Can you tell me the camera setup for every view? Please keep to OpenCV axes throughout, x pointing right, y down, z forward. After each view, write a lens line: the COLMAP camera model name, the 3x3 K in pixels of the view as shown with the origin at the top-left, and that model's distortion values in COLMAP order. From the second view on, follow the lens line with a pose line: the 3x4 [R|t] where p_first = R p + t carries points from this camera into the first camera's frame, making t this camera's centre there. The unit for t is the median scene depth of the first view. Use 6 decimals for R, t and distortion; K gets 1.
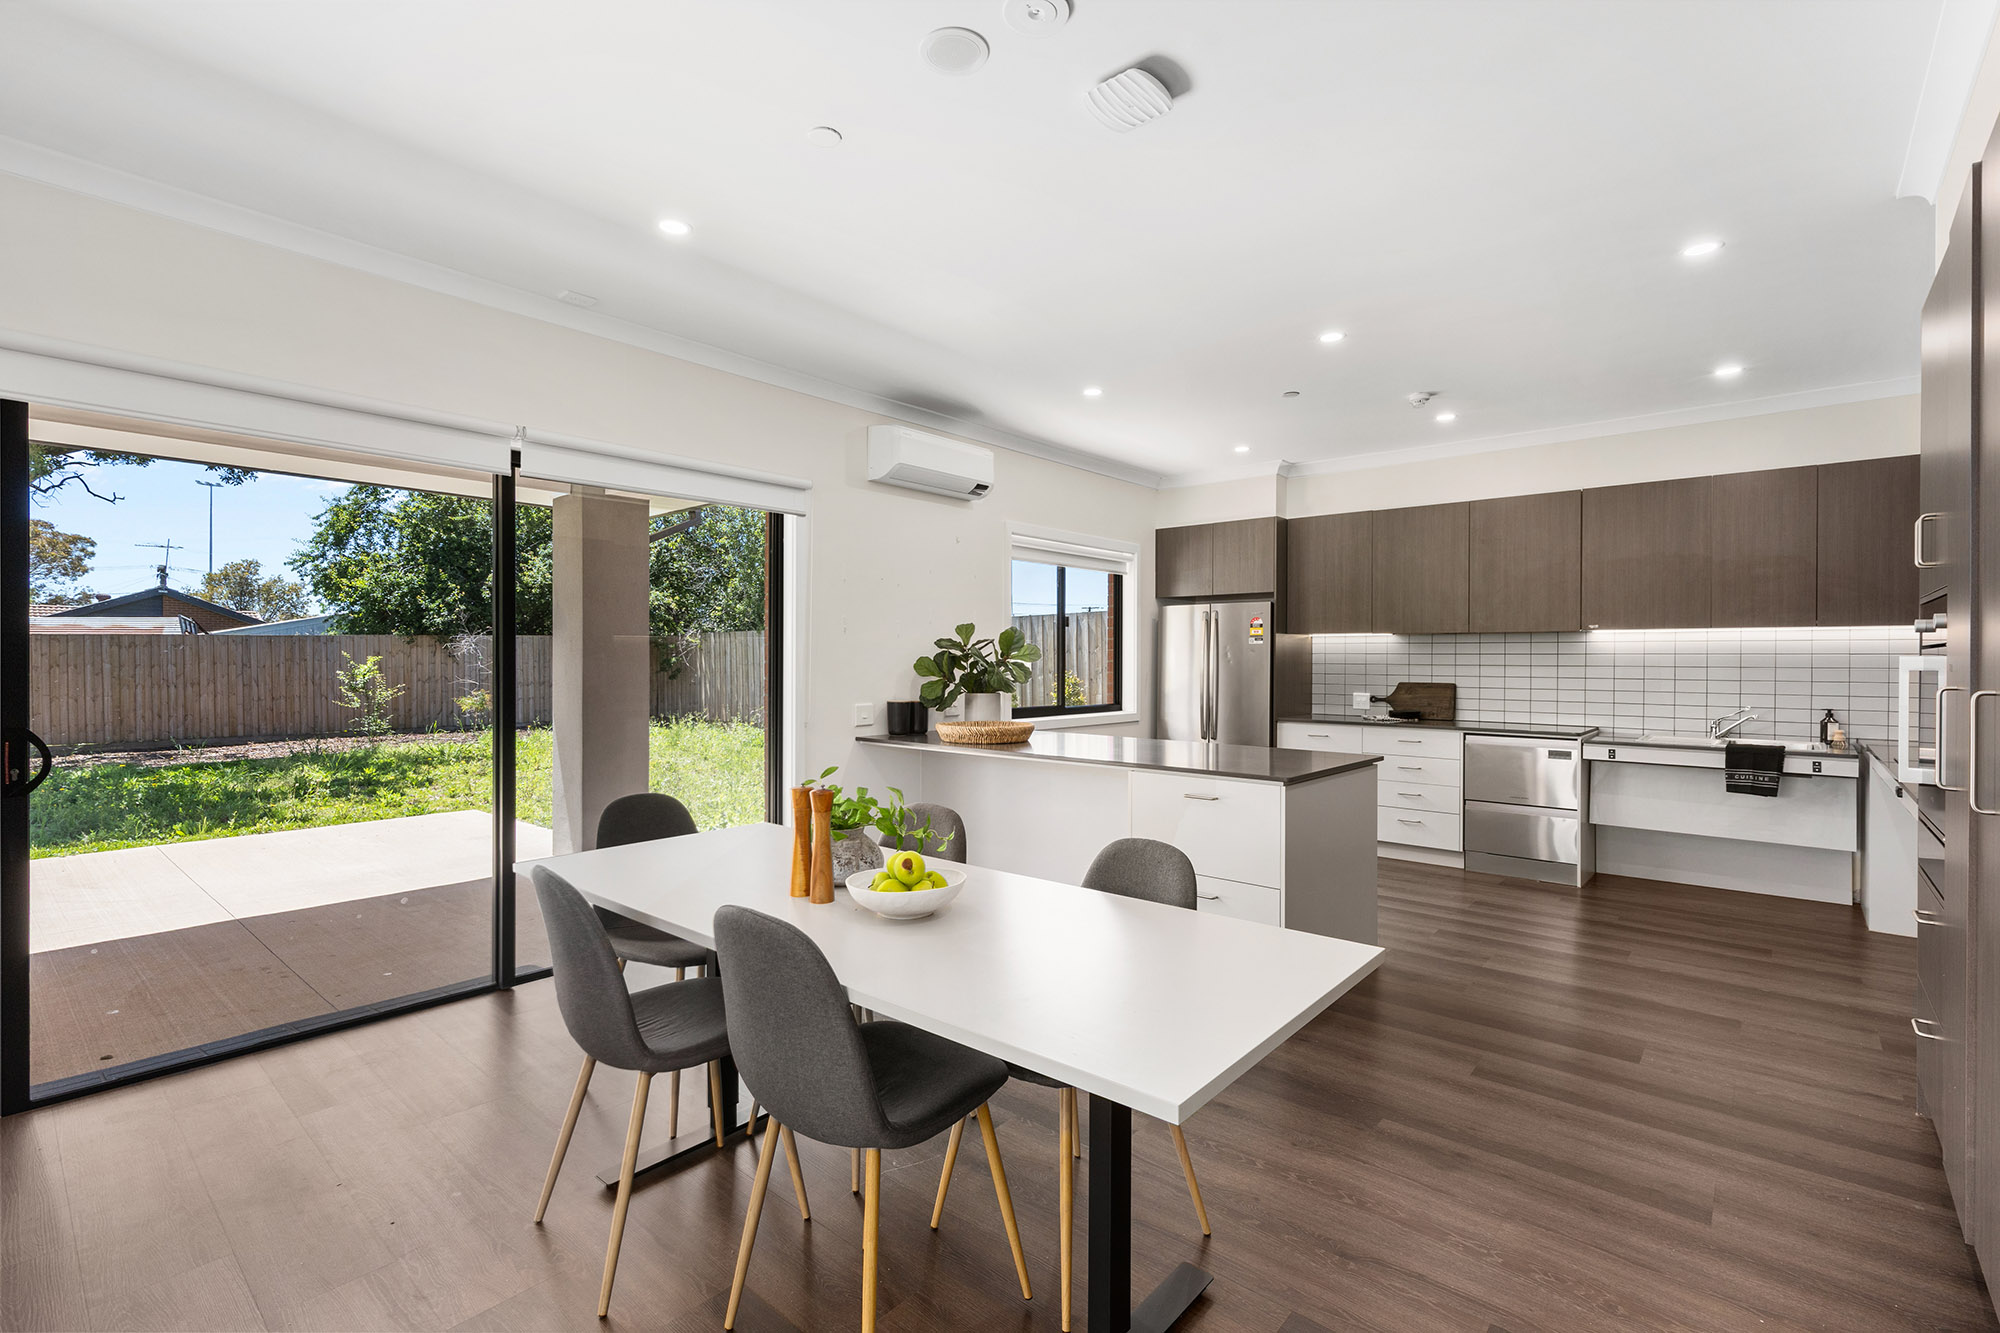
lens RADIAL K [[893.1, 0, 1003.2], [0, 893.1, 663.4], [0, 0, 1]] dist [0.001154, 0.000063]
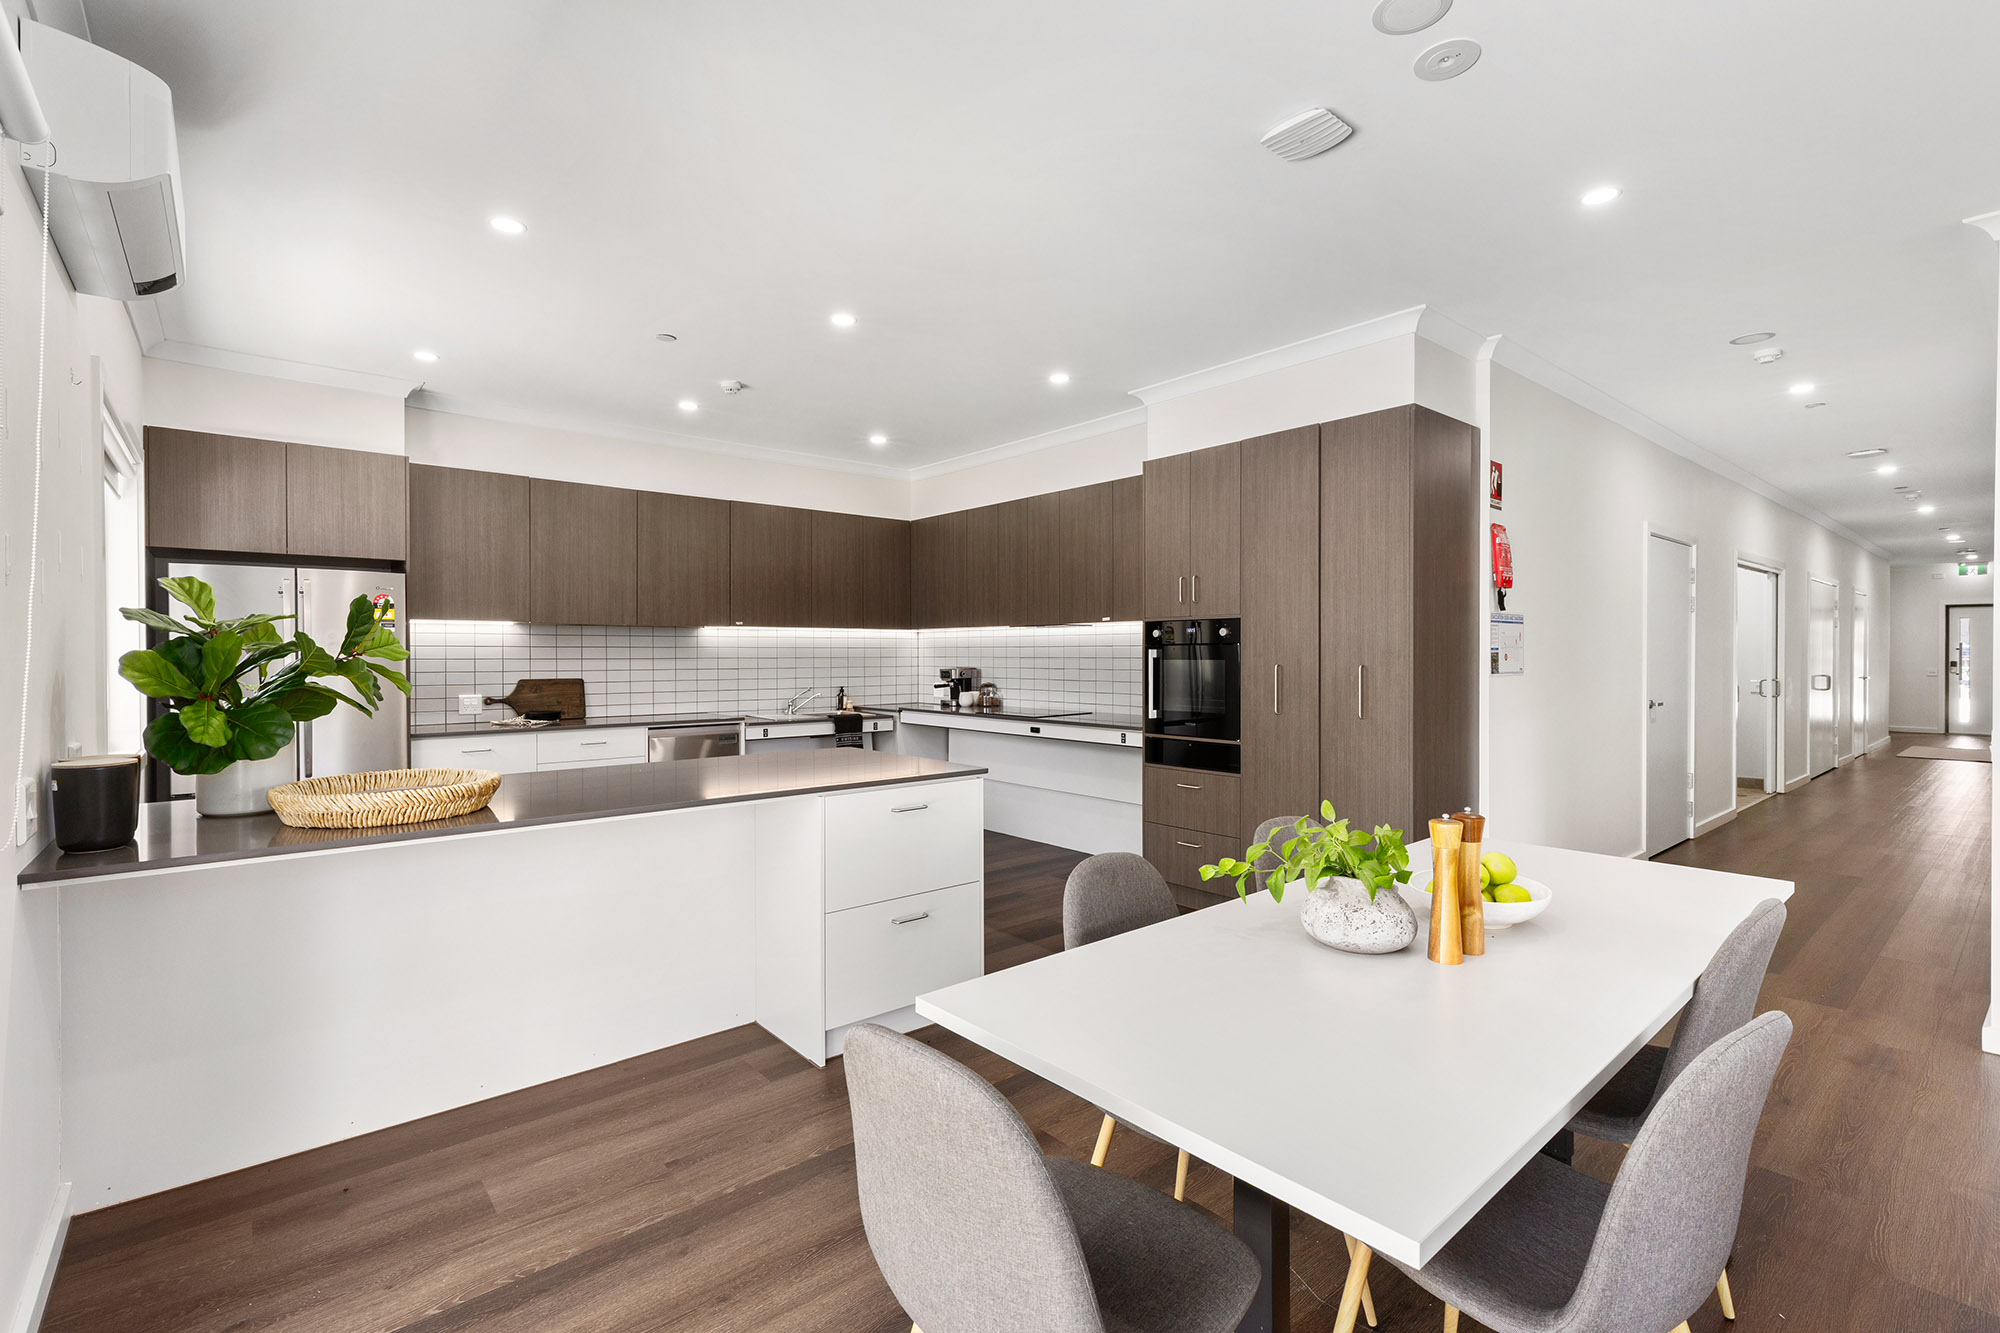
lens RADIAL K [[893.1, 0, 998.0], [0, 893.1, 659.2], [0, 0, 1]] dist [0.001154, 0.000063]
pose [[0.145426, -0.011083, 0.989307, -0.364728], [0.007691, 0.999920, 0.010071, -0.003948], [-0.989339, 0.006144, 0.145500, 0.442823]]
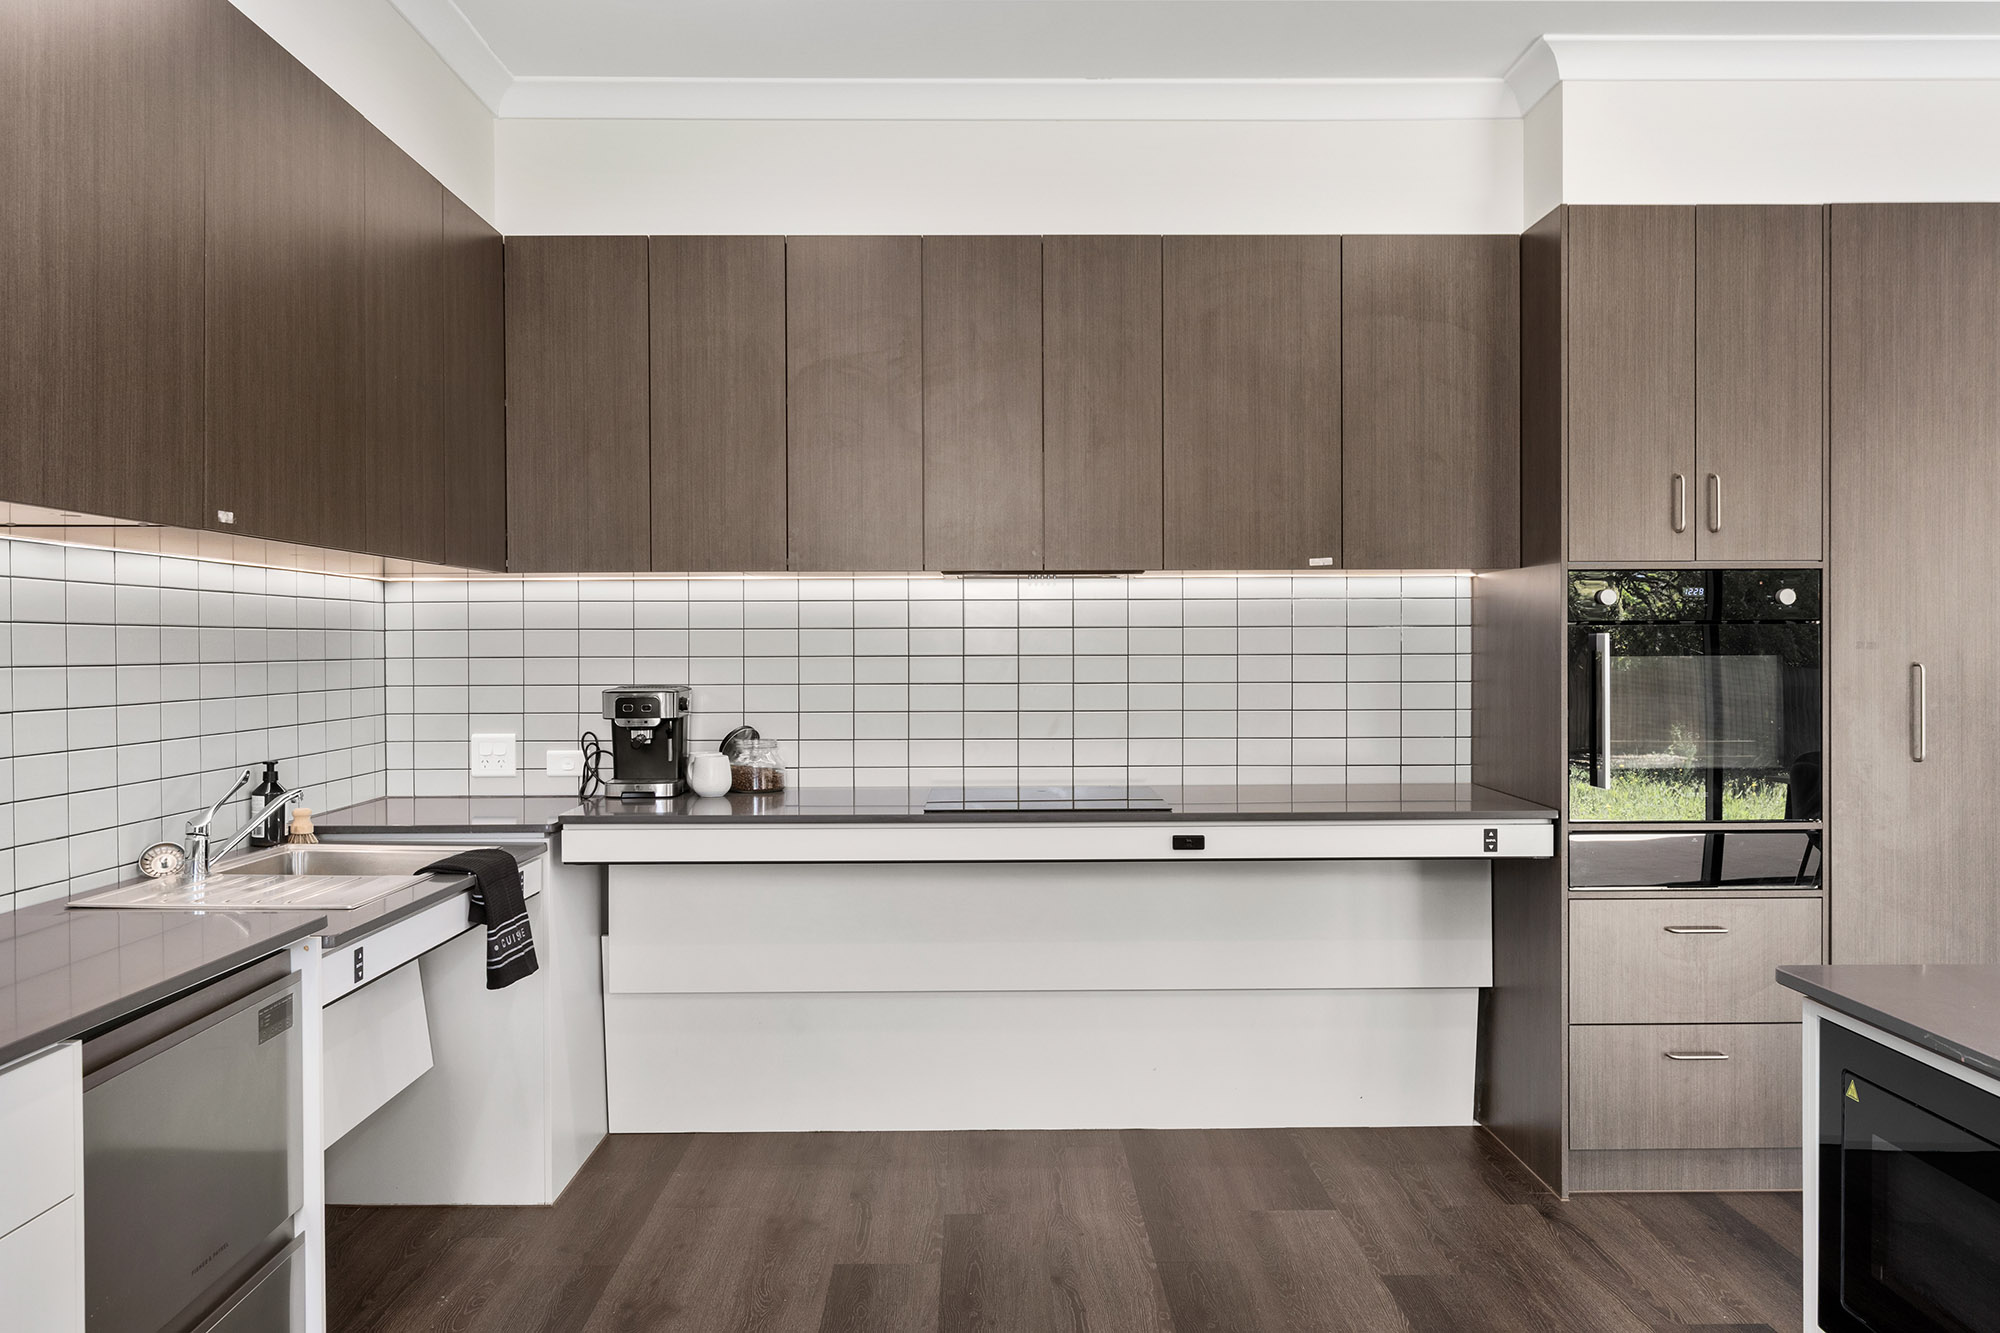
lens RADIAL K [[1498.7, 0, 997.3], [0, 1498.7, 659.7], [0, 0, 1]] dist [0.013413, 0.000843]
pose [[-0.669570, -0.007076, 0.742715, 0.153379], [0.005774, 0.999875, 0.014731, -0.003308], [-0.742727, 0.014151, -0.669445, 0.988709]]
